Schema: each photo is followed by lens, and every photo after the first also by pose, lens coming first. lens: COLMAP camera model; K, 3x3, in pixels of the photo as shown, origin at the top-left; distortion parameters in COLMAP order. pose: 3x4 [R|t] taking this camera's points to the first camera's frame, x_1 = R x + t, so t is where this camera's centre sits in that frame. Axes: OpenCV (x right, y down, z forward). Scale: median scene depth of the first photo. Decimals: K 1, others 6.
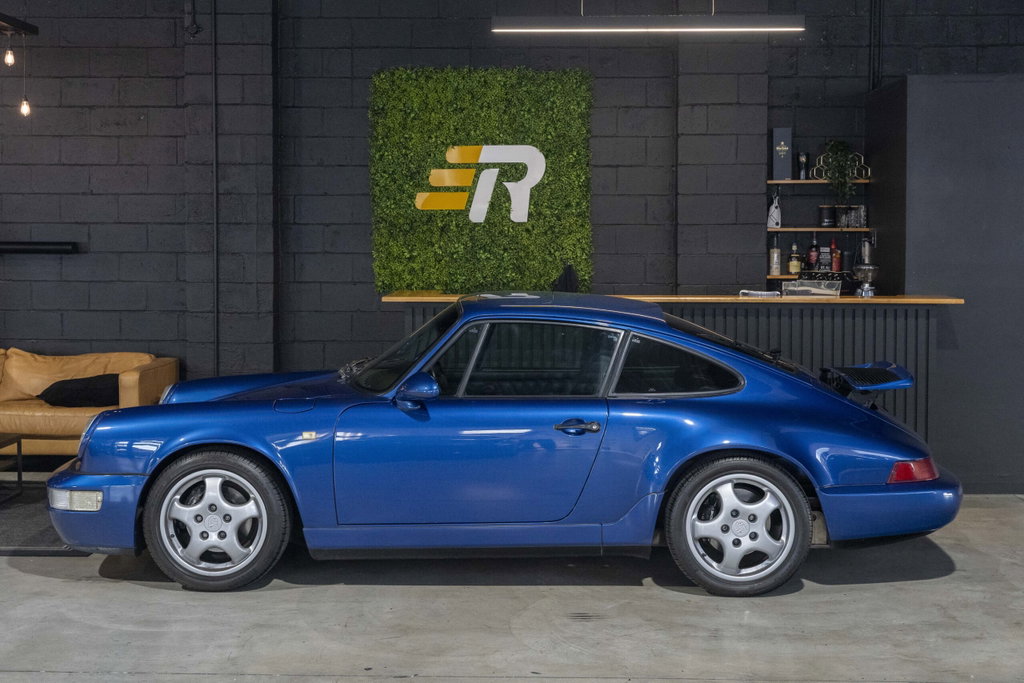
lens RADIAL K [[1447.6, 0, 528.6], [0, 1447.6, 298.8], [0, 0, 1]] dist [0.007115, -0.020614]
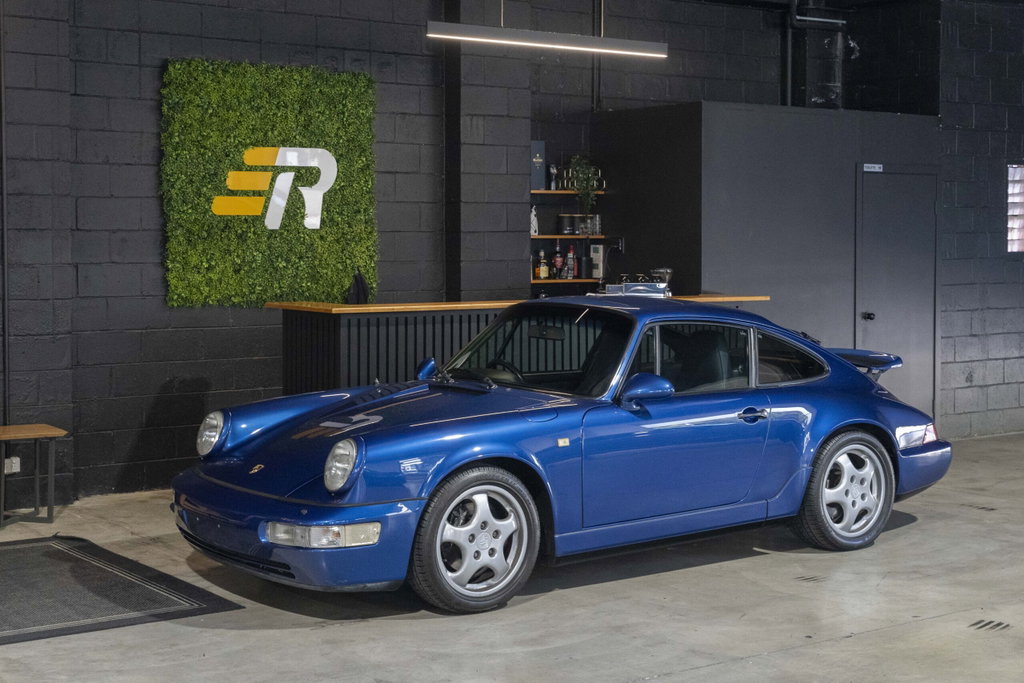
lens RADIAL K [[1538.6, 0, 512.0], [0, 1538.6, 341.5], [0, 0, 1]] dist [0.000494, -0.000002]
pose [[0.795192, -0.041028, 0.604968, -0.522950], [0.028847, 0.999138, 0.029842, -0.005181], [-0.605671, -0.006279, 0.795690, 0.111061]]
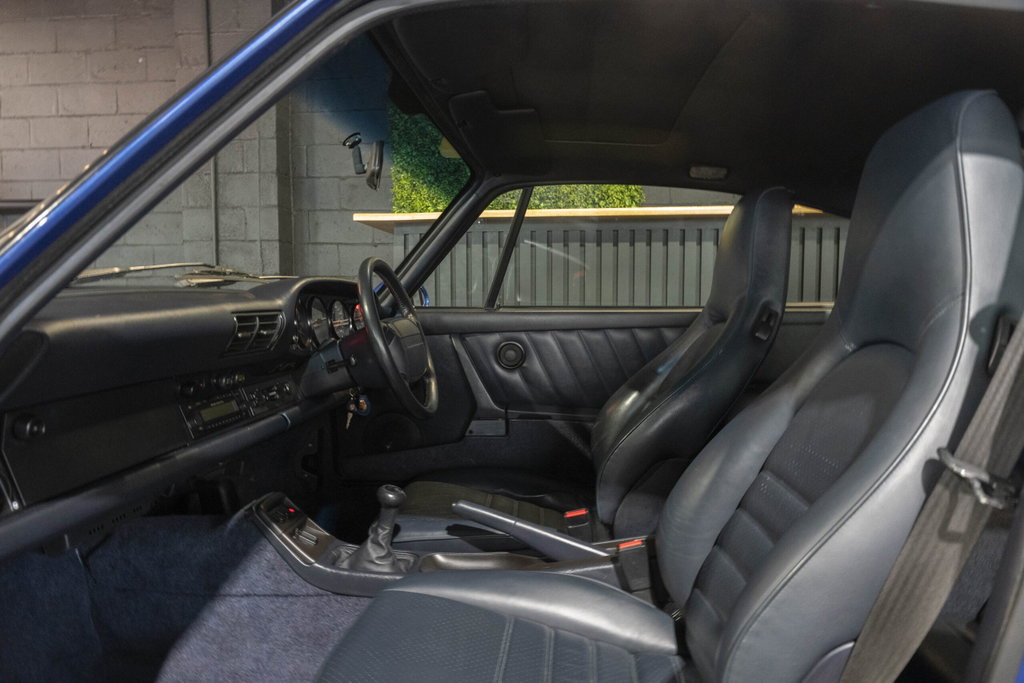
lens RADIAL K [[683.6, 0, 512.0], [0, 683.6, 341.5], [0, 0, 1]] dist [-0.004319, -0.006044]
pose [[0.998246, 0.002104, -0.059166, -0.010091], [-0.000745, 0.999736, 0.022972, 0.040688], [0.059199, -0.022887, 0.997984, 0.591929]]
